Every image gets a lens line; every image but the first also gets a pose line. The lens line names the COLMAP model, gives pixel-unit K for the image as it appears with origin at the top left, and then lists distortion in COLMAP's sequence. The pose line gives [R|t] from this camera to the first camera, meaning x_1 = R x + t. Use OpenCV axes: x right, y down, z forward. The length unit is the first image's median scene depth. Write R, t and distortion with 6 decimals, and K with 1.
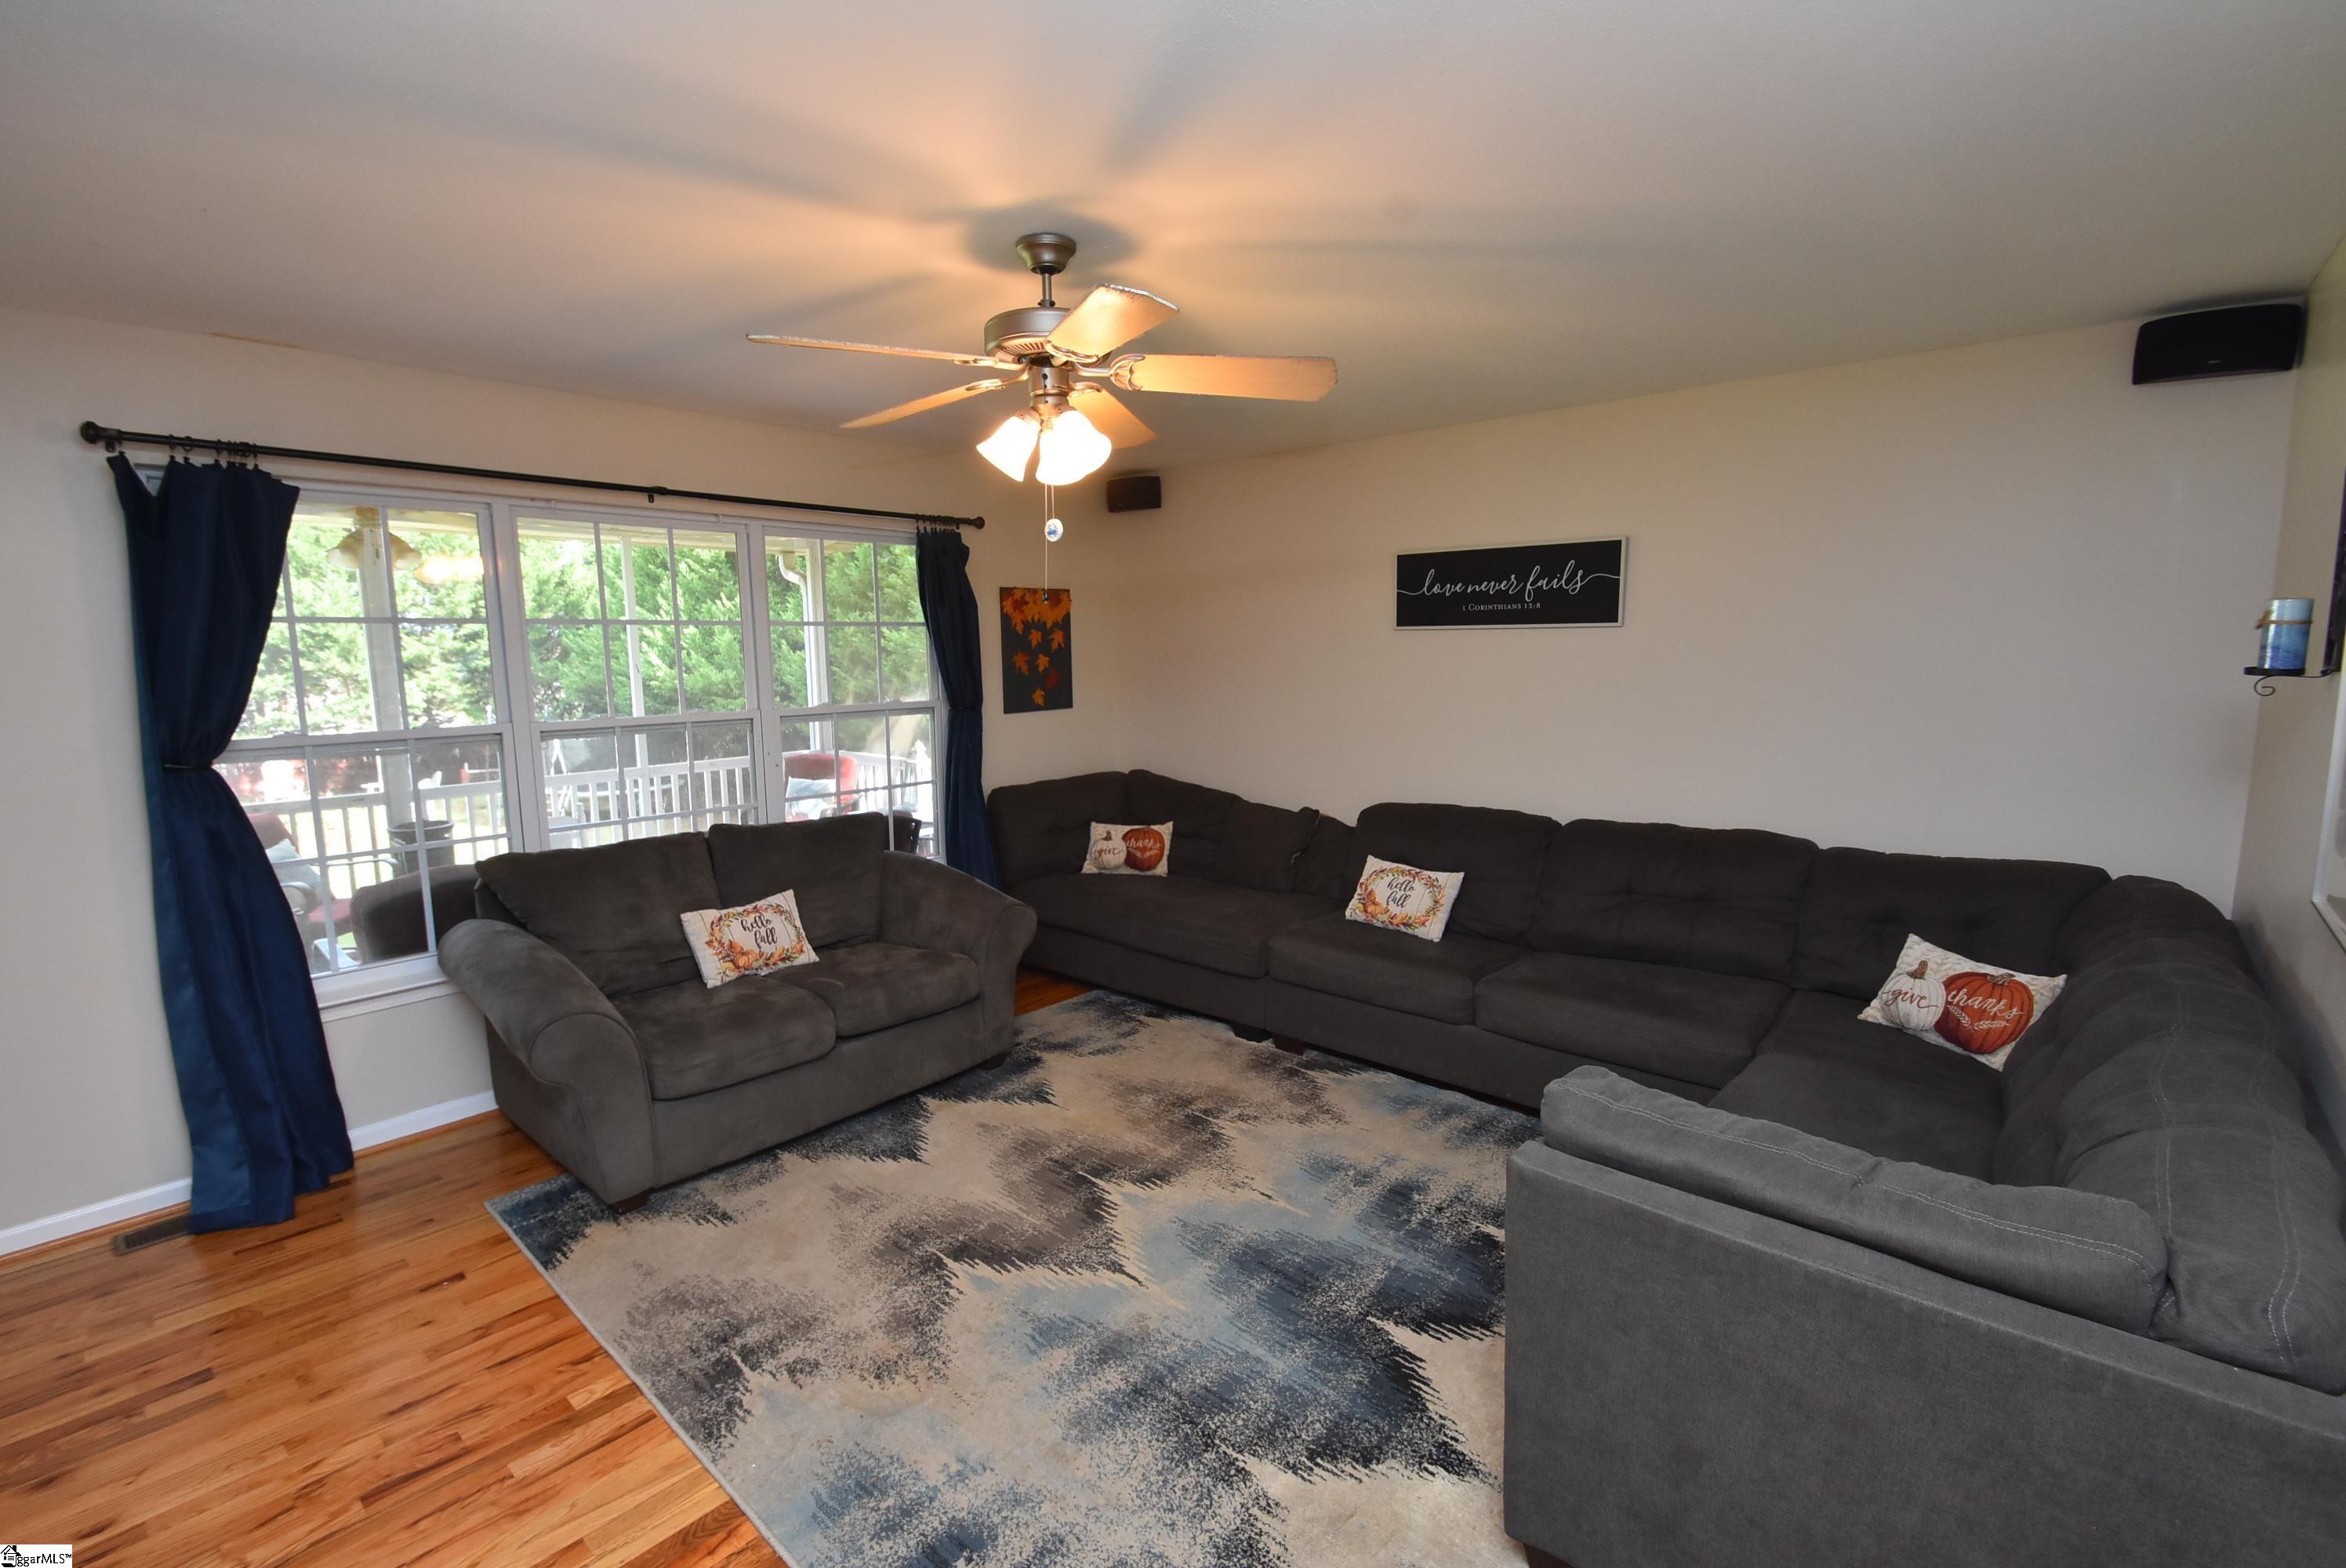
lens RADIAL K [[1031.3, 0, 1153.1], [0, 1031.3, 788.8], [0, 0, 1]] dist [0.002762, -0.008794]
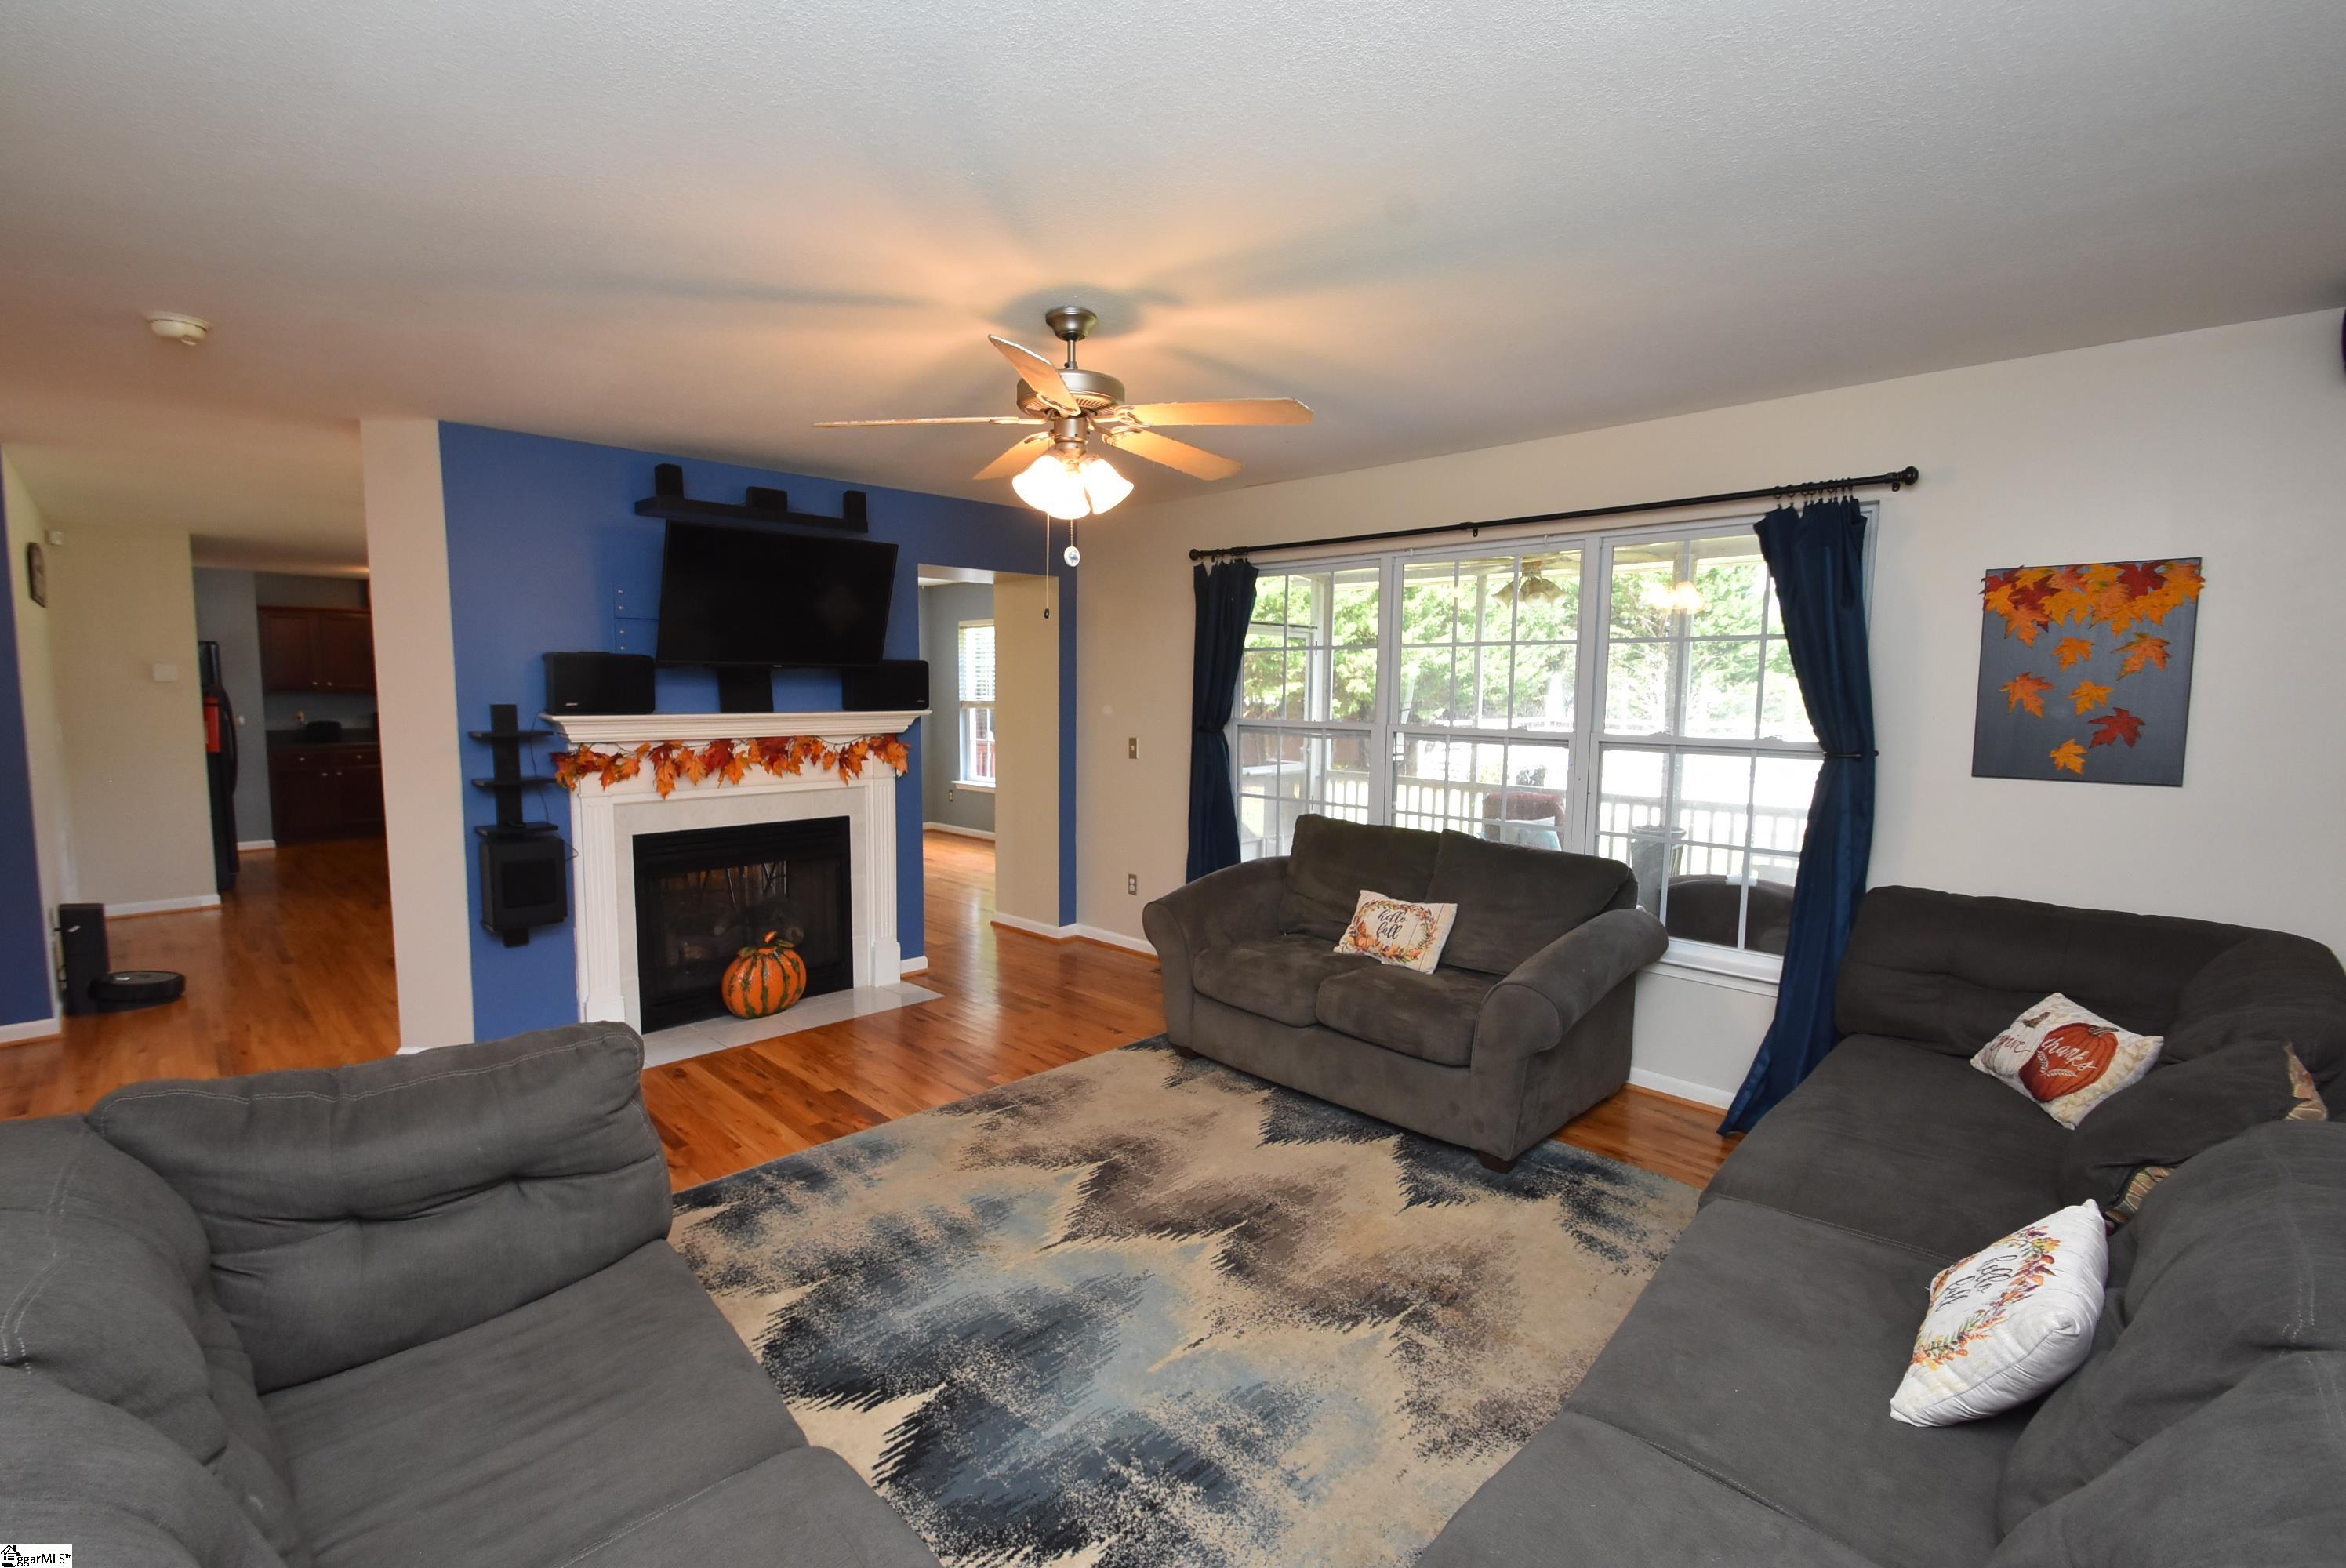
lens RADIAL K [[1031.3, 0, 1118.3], [0, 1031.3, 776.1], [0, 0, 1]] dist [0.002762, -0.008794]
pose [[-0.080211, 0.100075, -0.991741, 0.820848], [-0.145096, 0.983177, 0.110946, -0.109332], [0.986161, 0.152797, -0.064341, 0.883646]]
